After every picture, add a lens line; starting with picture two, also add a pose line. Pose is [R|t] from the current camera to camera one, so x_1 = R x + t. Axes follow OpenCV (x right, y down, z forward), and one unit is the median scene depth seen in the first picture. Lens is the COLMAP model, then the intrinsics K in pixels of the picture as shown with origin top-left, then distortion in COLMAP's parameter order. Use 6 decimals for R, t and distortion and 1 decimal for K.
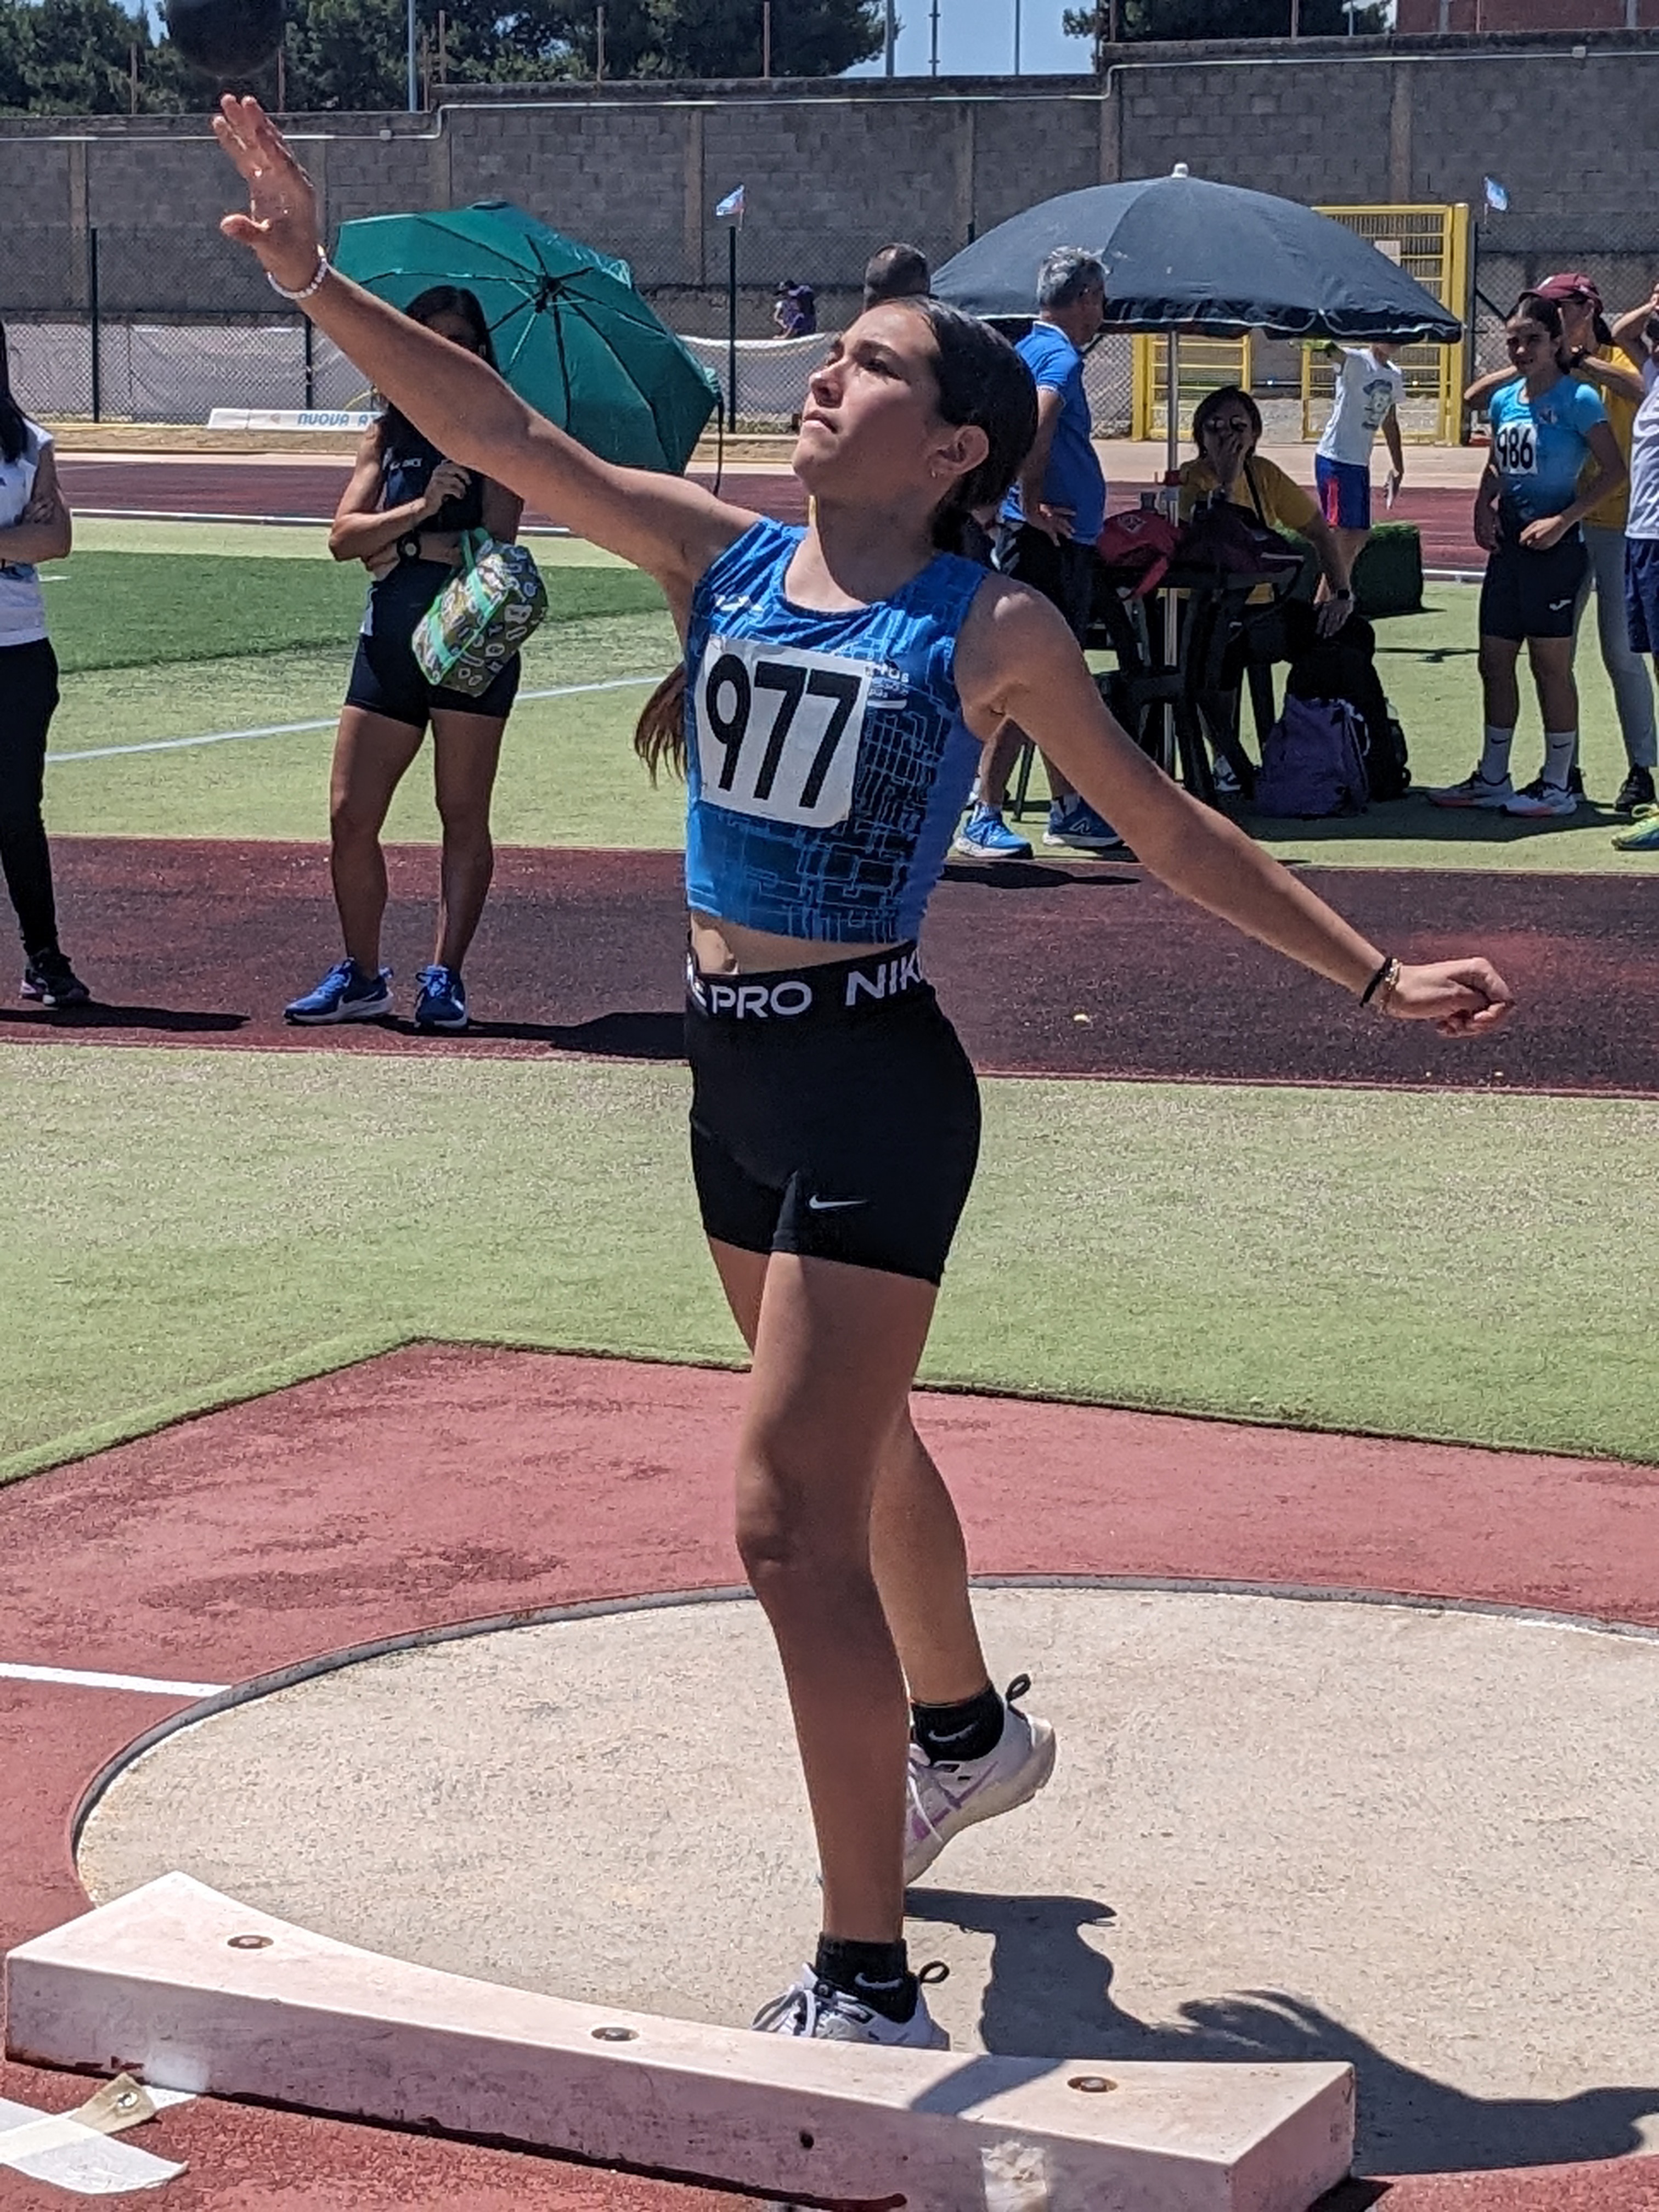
lens RADIAL K [[4346.4, 0, 990.2], [0, 4346.4, 971.5], [0, 0, 1]] dist [0.075126, 0.087737]
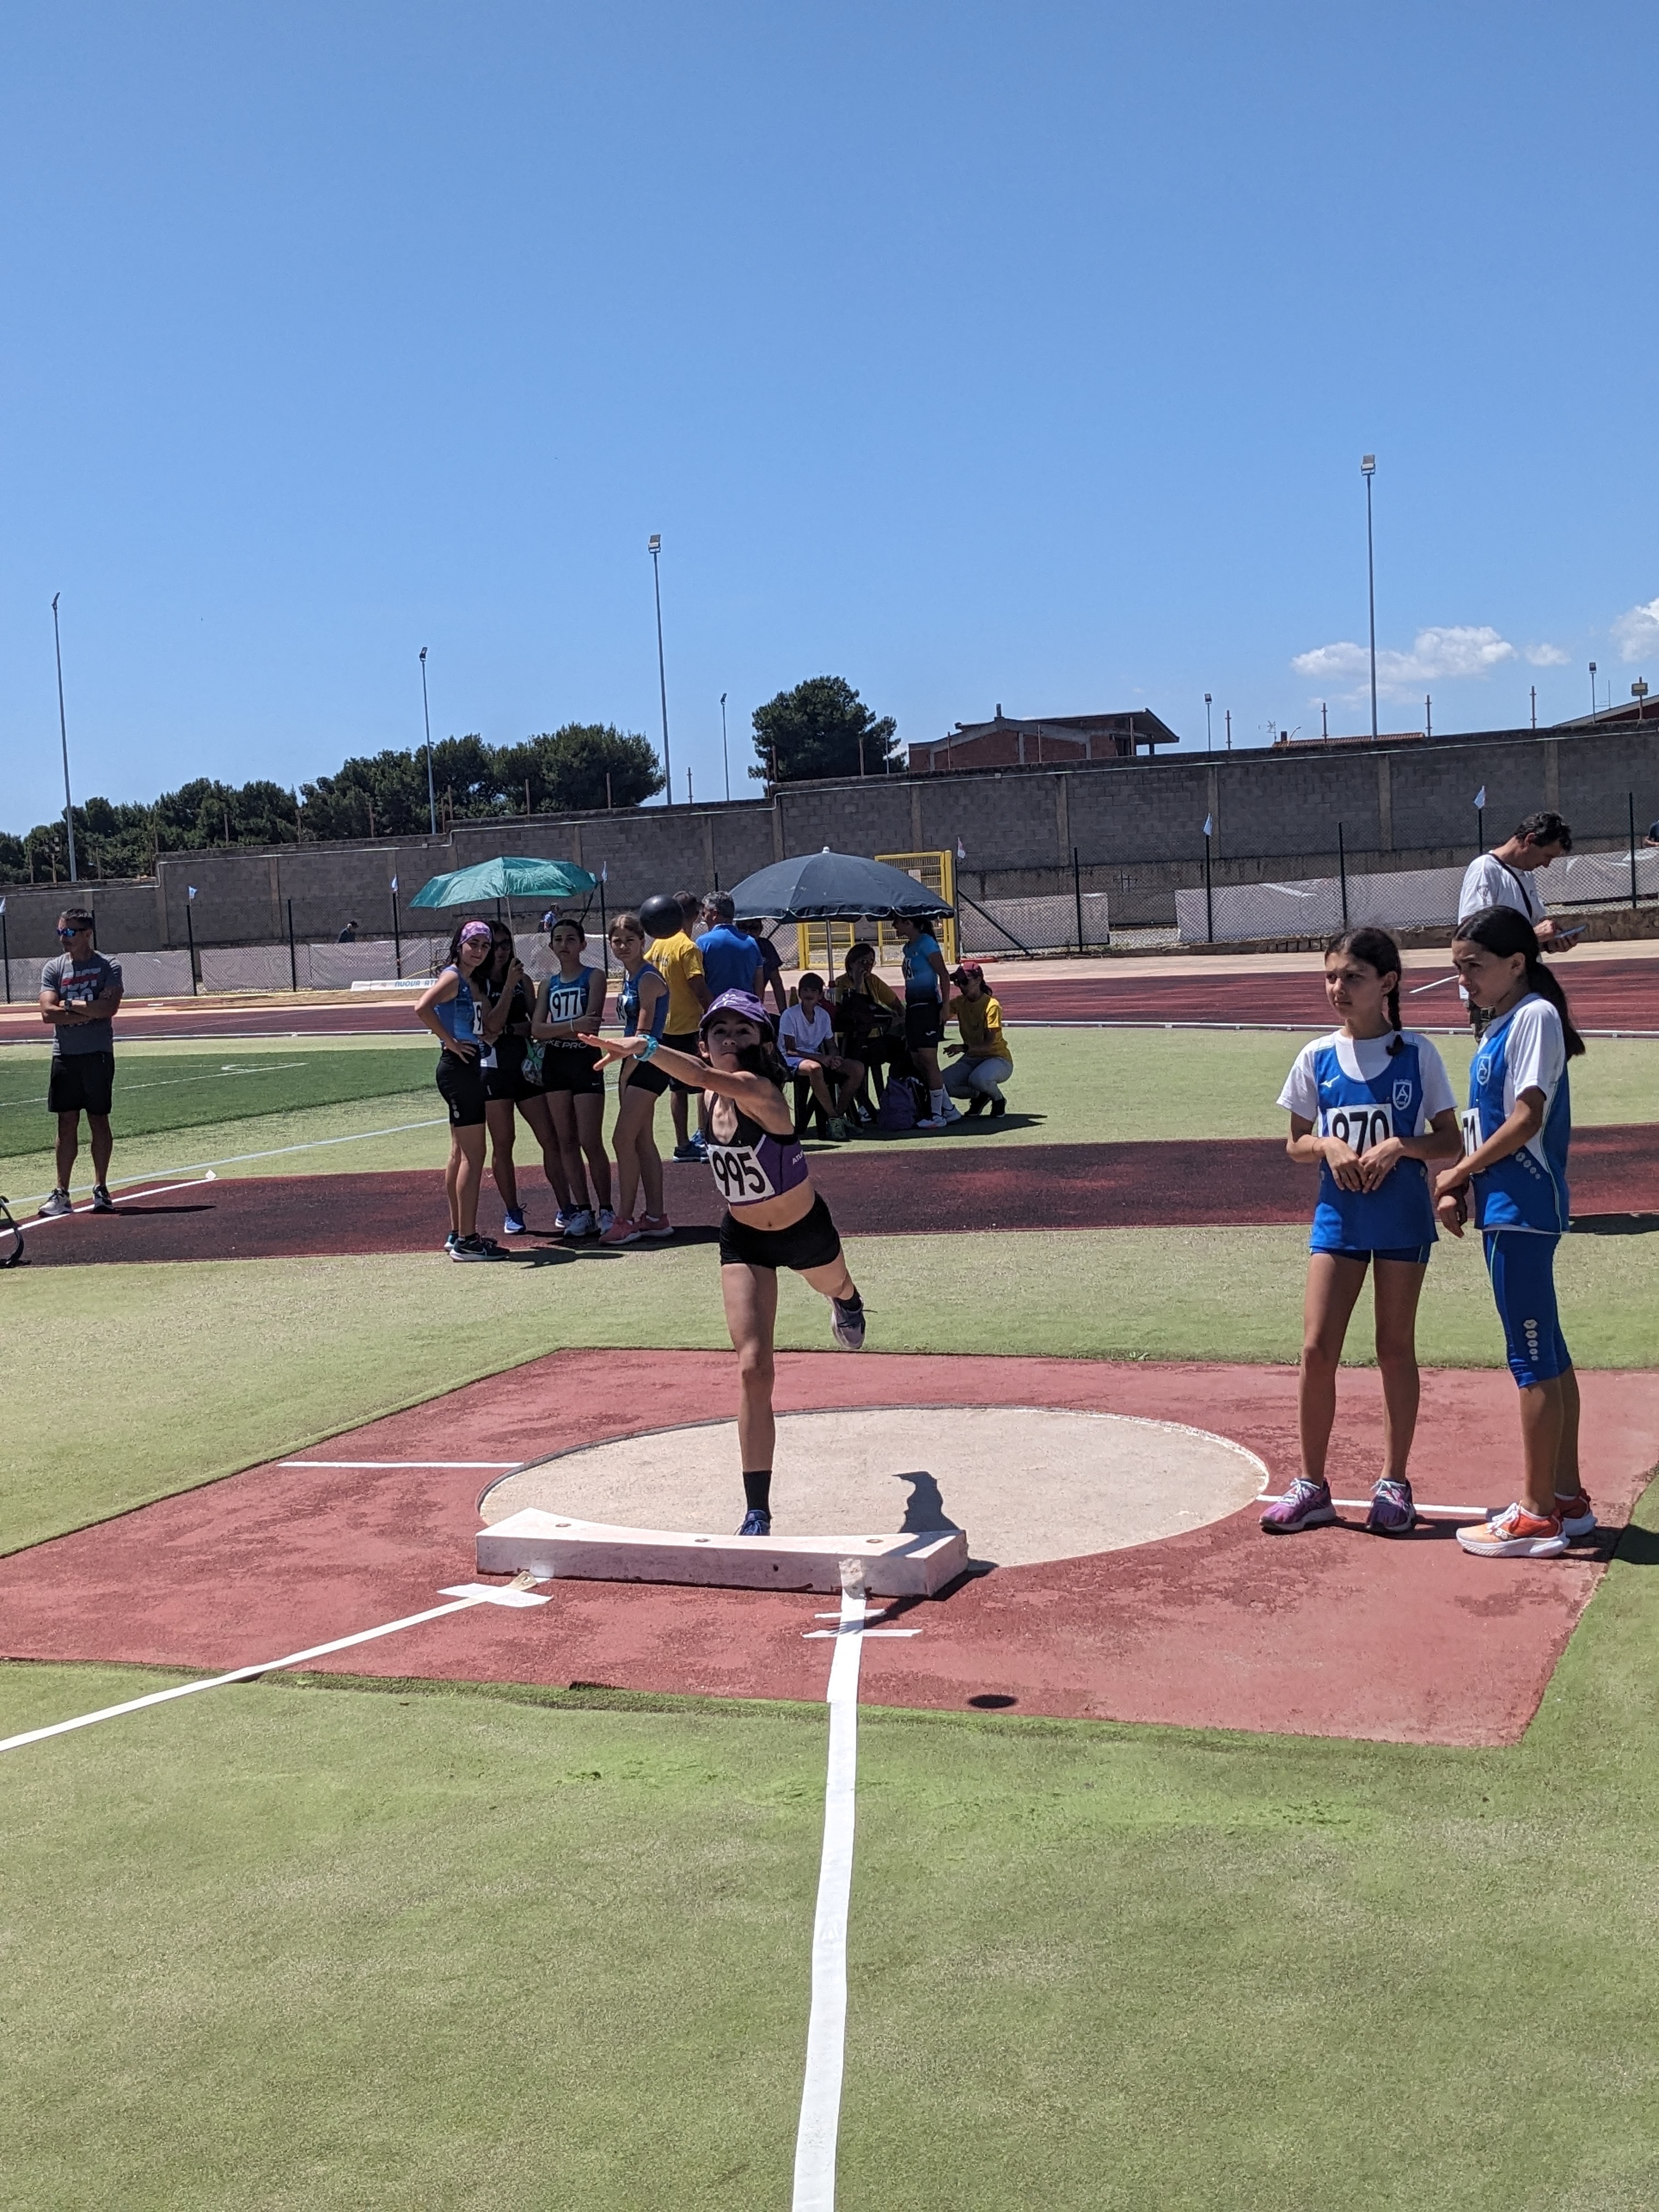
lens RADIAL K [[2243.4, 0, 825.7], [0, 2243.4, 1038.0], [0, 0, 1]] dist [0.116451, -0.111822]
pose [[0.997053, -0.059700, 0.048185, -0.027465], [0.063900, 0.993804, -0.090938, 0.028542], [-0.042457, 0.093749, 0.994690, -0.223357]]
